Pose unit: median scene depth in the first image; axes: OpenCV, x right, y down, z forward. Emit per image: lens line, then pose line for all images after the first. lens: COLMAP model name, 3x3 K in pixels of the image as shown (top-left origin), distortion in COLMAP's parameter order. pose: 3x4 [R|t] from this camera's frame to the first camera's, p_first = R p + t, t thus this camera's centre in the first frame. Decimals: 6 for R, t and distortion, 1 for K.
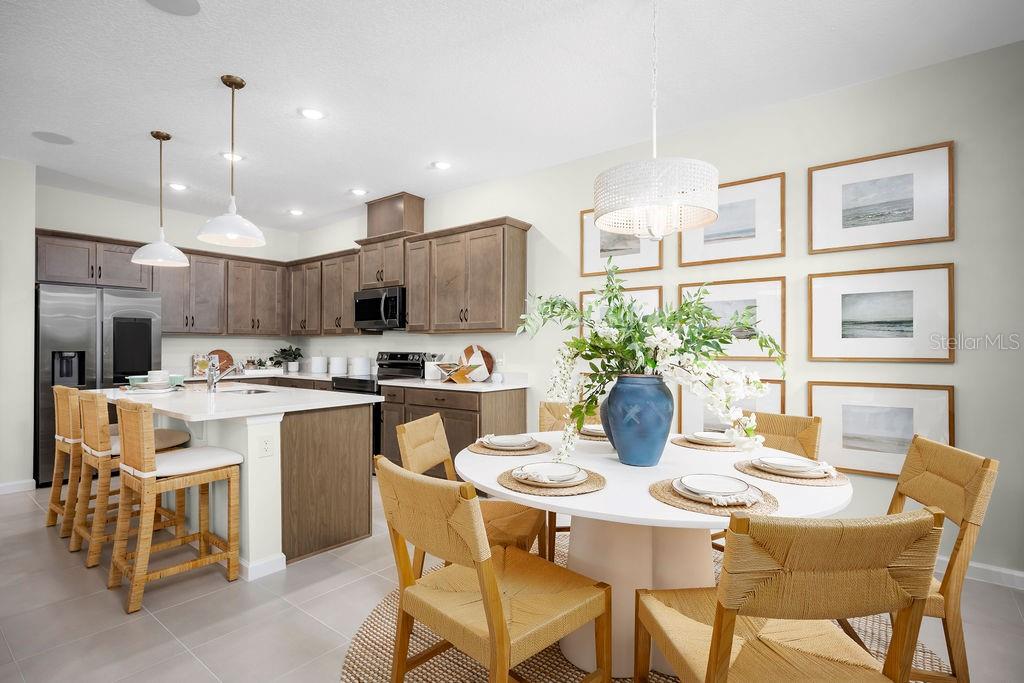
lens RADIAL K [[496.2, 0, 509.8], [0, 496.2, 346.2], [0, 0, 1]] dist [-0.012122, -0.000561]
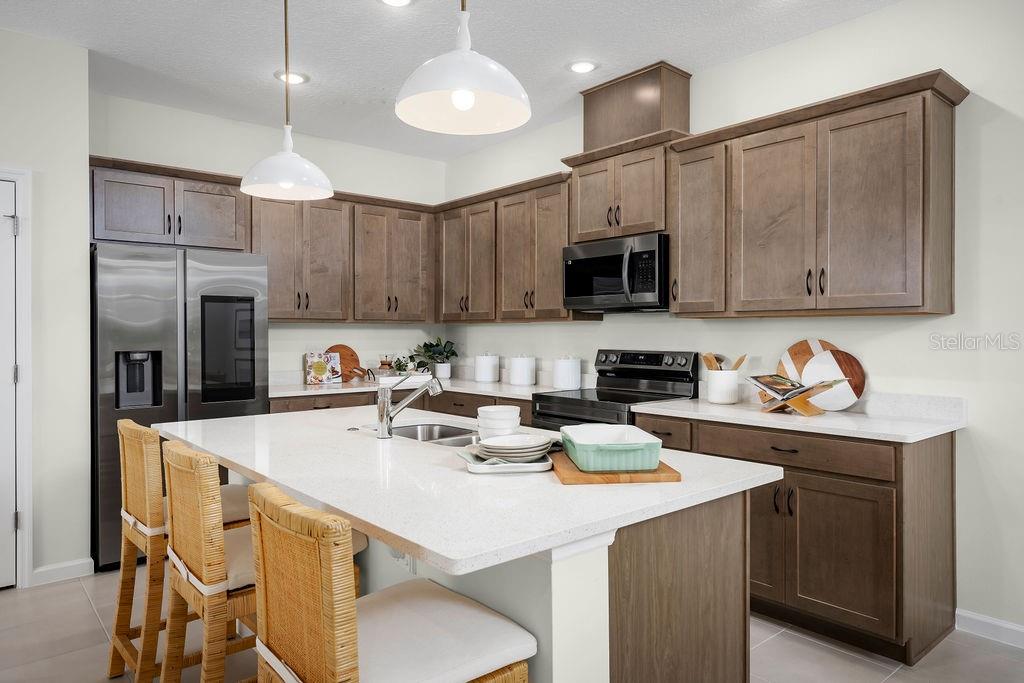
lens RADIAL K [[663.3, 0, 516.7], [0, 663.3, 343.2], [0, 0, 1]] dist [-0.007990, 0.006684]
pose [[0.978418, 0.000373, -0.206633, -0.219126], [0.003179, 0.999853, 0.016860, -0.010711], [0.206609, -0.017153, 0.978273, 0.238437]]
